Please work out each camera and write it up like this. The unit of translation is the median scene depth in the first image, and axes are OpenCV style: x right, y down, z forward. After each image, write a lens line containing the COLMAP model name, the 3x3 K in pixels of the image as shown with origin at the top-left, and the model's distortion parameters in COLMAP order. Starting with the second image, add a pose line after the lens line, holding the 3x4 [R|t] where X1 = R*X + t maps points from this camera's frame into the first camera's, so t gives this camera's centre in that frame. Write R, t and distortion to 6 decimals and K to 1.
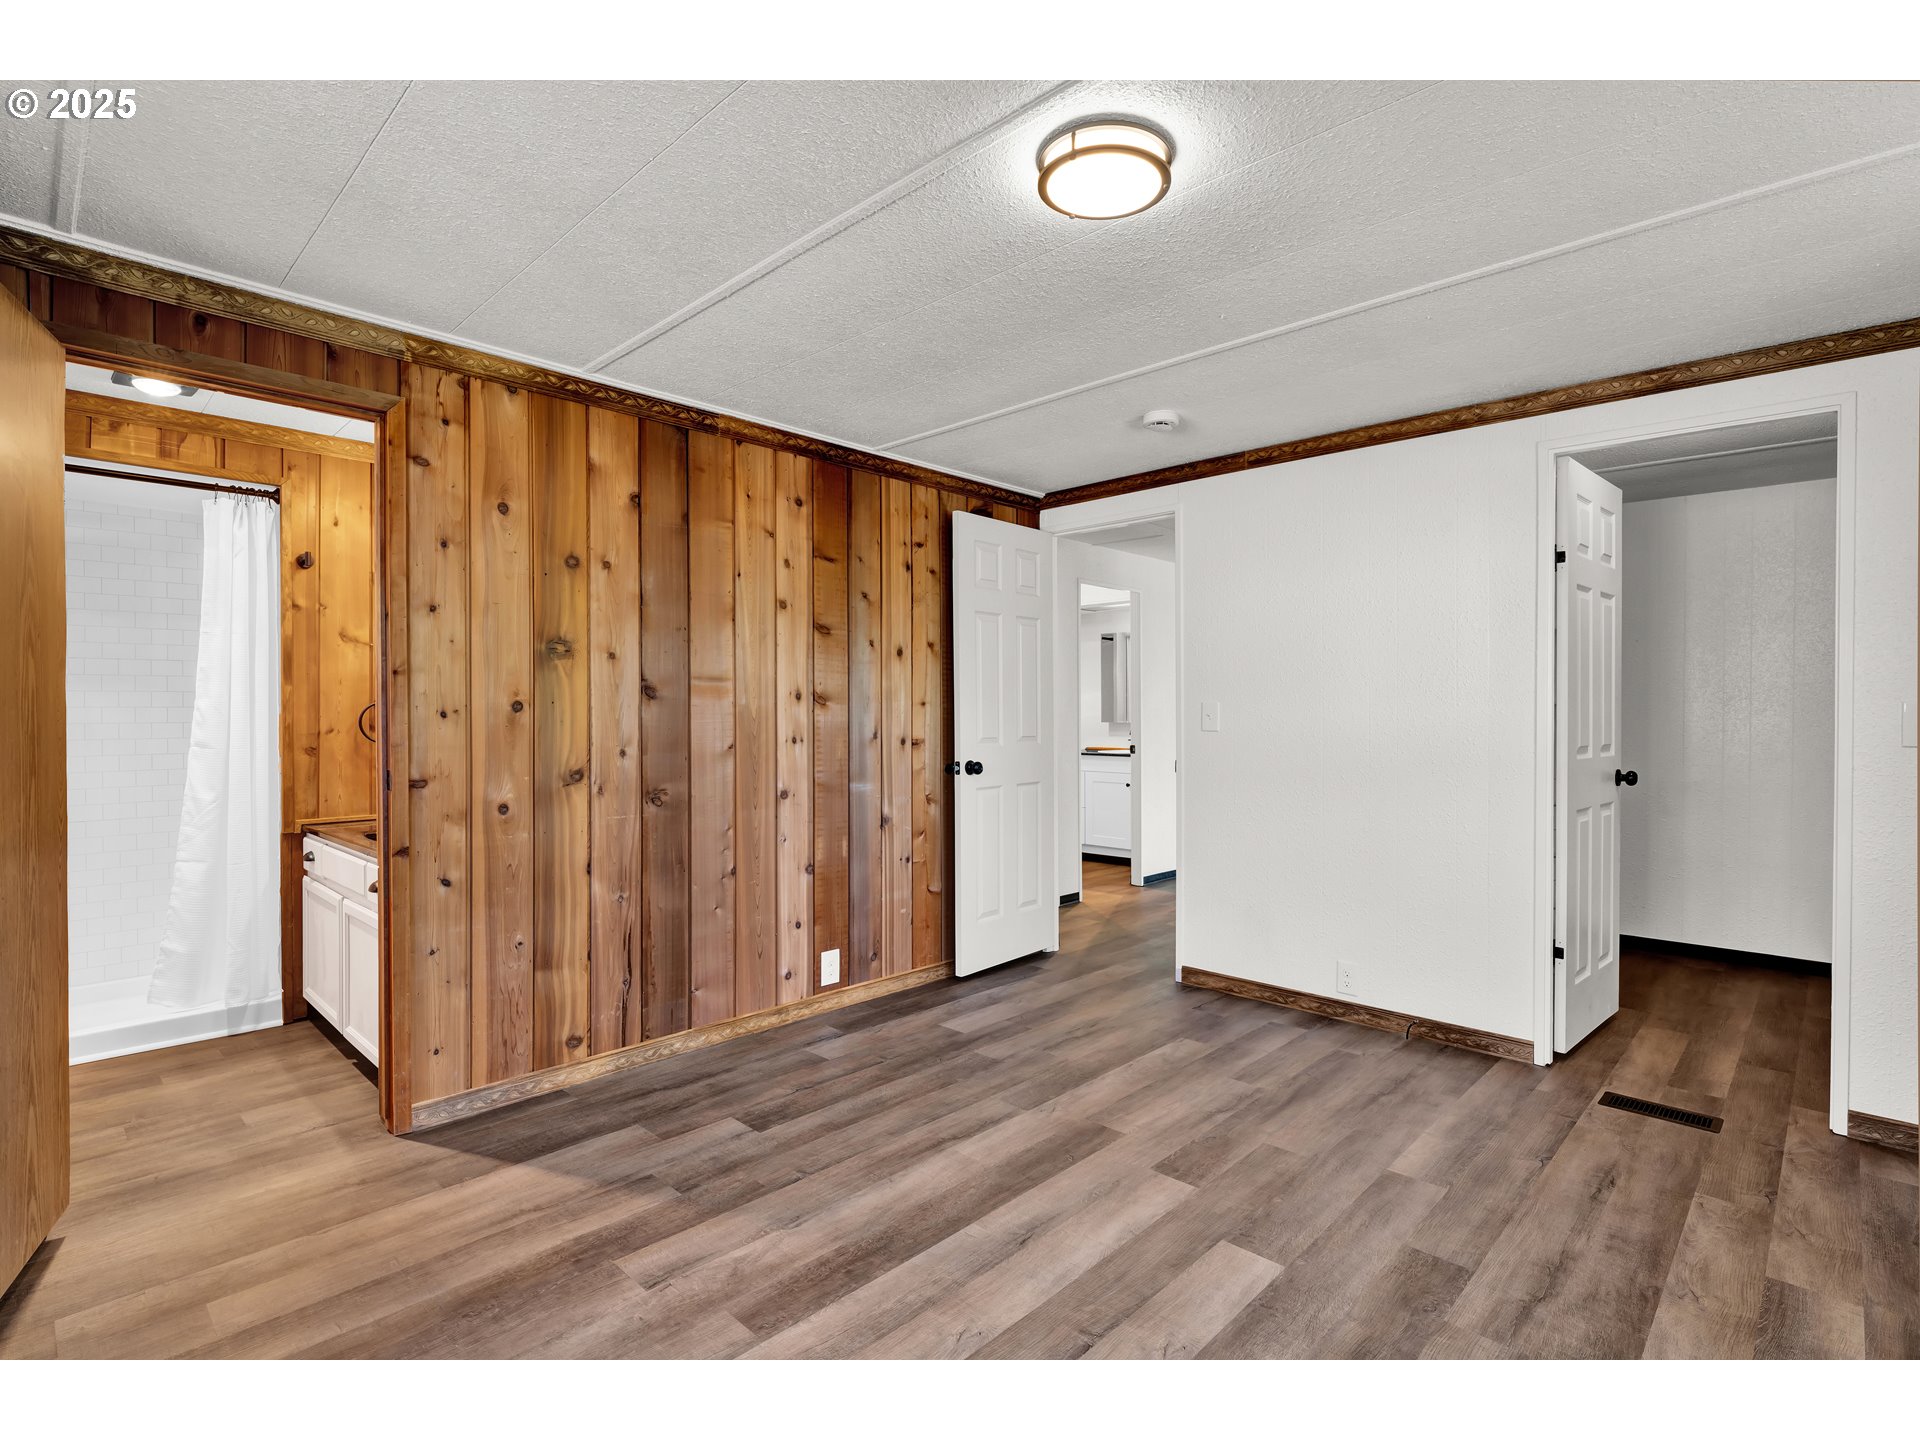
lens RADIAL K [[929.4, 0, 955.4], [0, 929.4, 718.3], [0, 0, 1]] dist [0.001059, 0.000032]
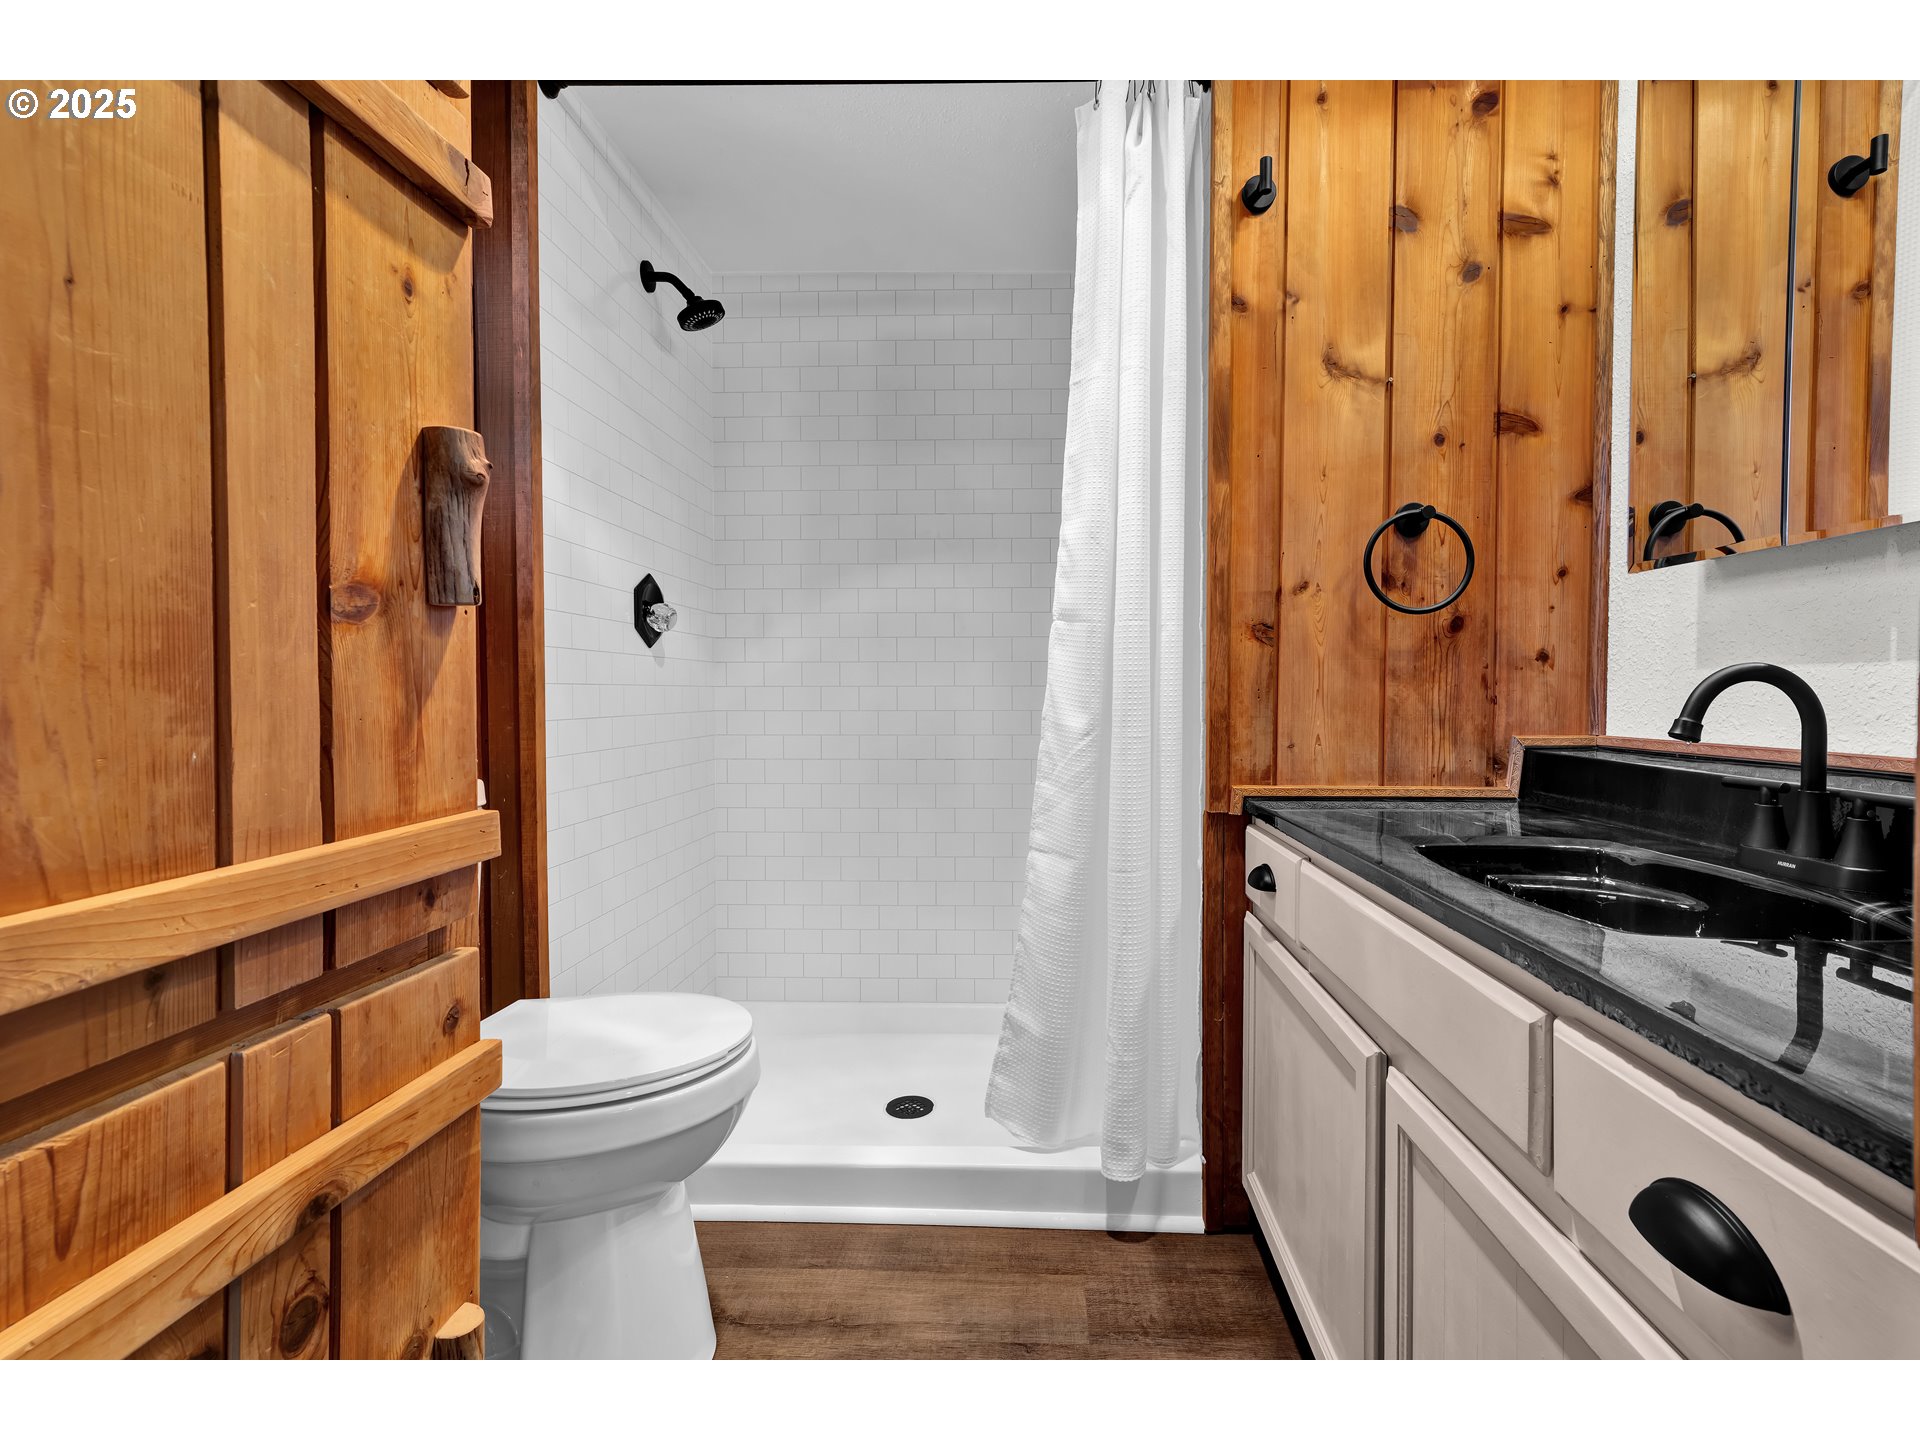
lens RADIAL K [[929.4, 0, 956.9], [0, 929.4, 713.4], [0, 0, 1]] dist [0.001059, 0.000032]
pose [[0.638518, 0.018699, -0.769379, -0.453265], [-0.006037, 0.999796, 0.019289, 0.067351], [0.769583, -0.007671, 0.638501, 0.616419]]
